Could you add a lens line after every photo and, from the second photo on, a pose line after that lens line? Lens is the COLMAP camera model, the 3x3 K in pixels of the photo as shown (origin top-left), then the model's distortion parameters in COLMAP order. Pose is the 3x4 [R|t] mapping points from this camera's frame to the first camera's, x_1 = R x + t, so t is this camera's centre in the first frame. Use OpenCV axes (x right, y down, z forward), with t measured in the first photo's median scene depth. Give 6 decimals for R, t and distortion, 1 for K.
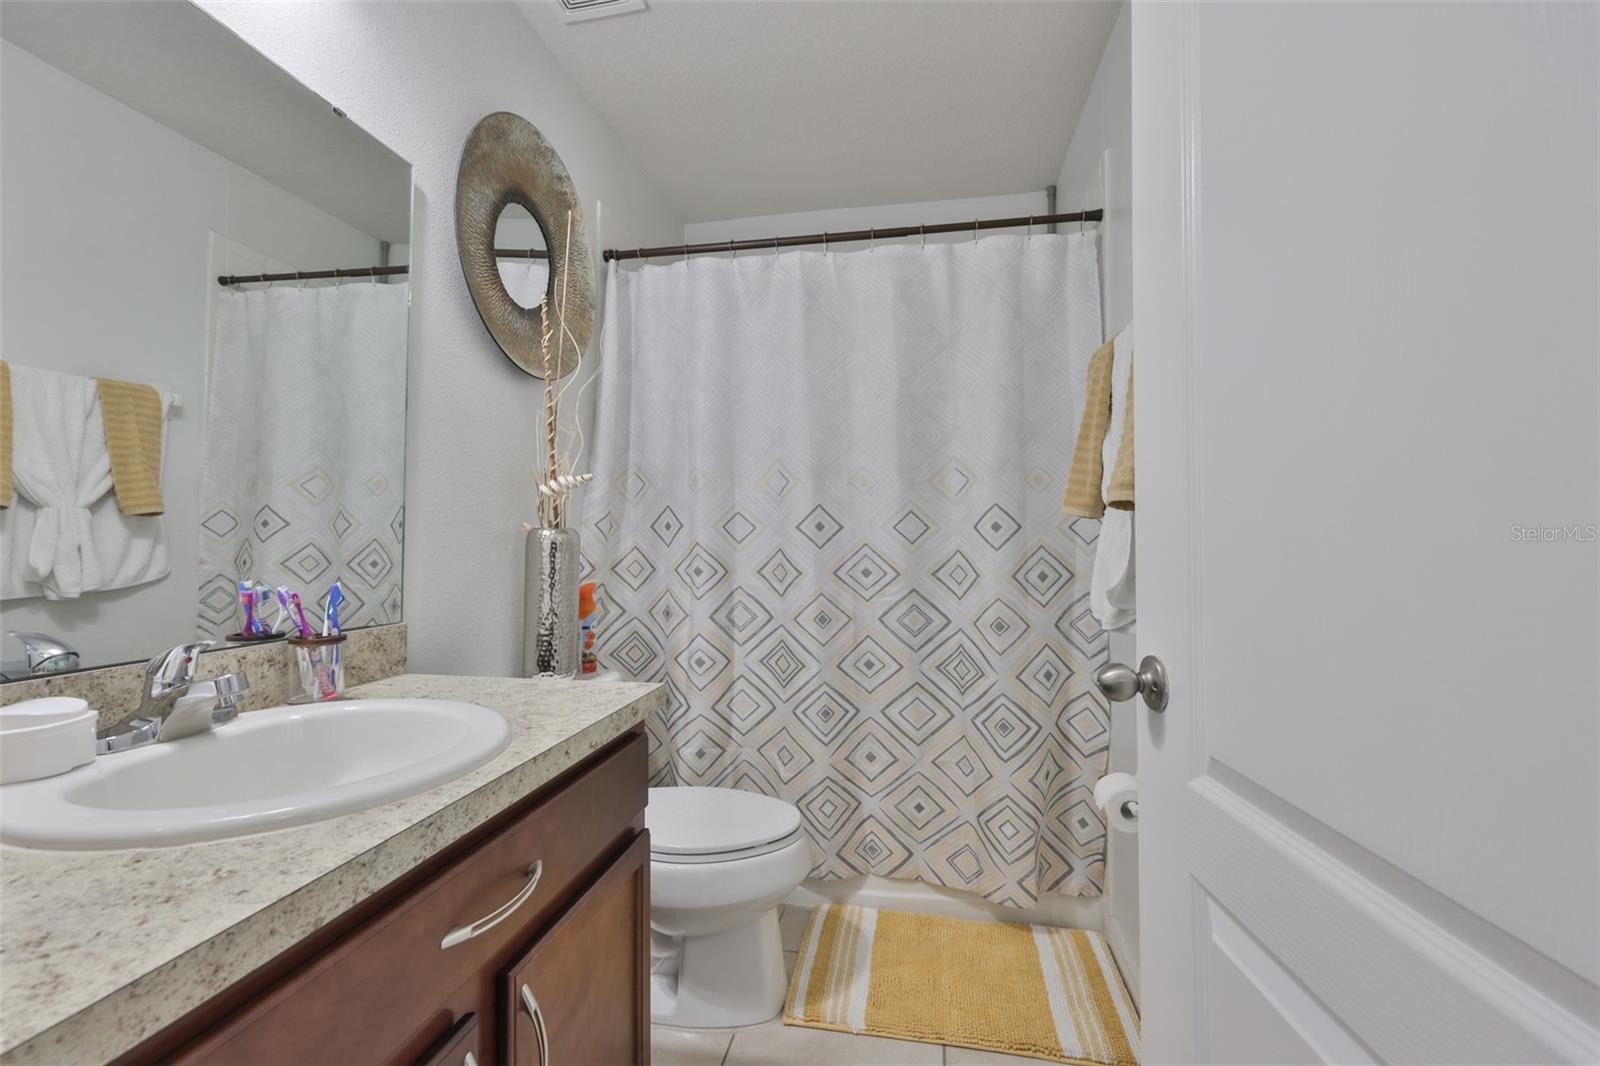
lens RADIAL K [[679.8, 0, 796.2], [0, 679.8, 533.4], [0, 0, 1]] dist [-0.002223, 0.000956]
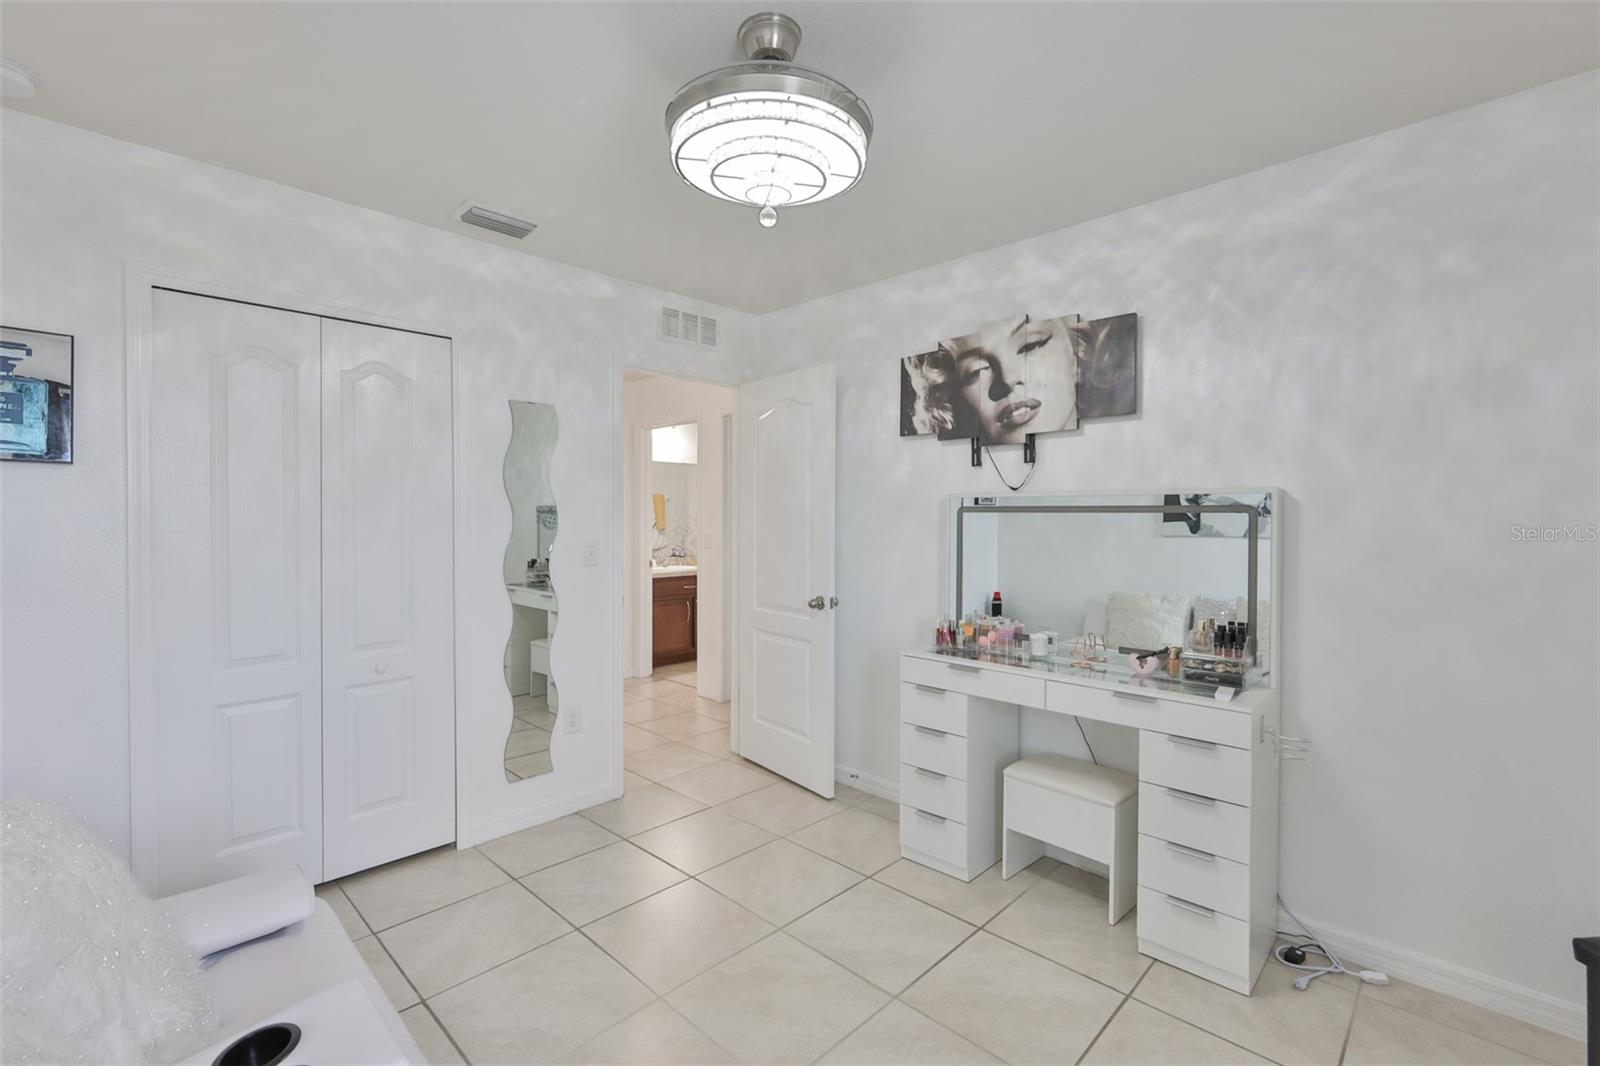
lens RADIAL K [[679.8, 0, 796.3], [0, 679.8, 531.9], [0, 0, 1]] dist [-0.002223, 0.000956]
pose [[0.837431, 0.008762, -0.546472, 1.754751], [0.007006, 0.999617, 0.026764, -0.109576], [0.546498, -0.026241, 0.837049, -1.780226]]
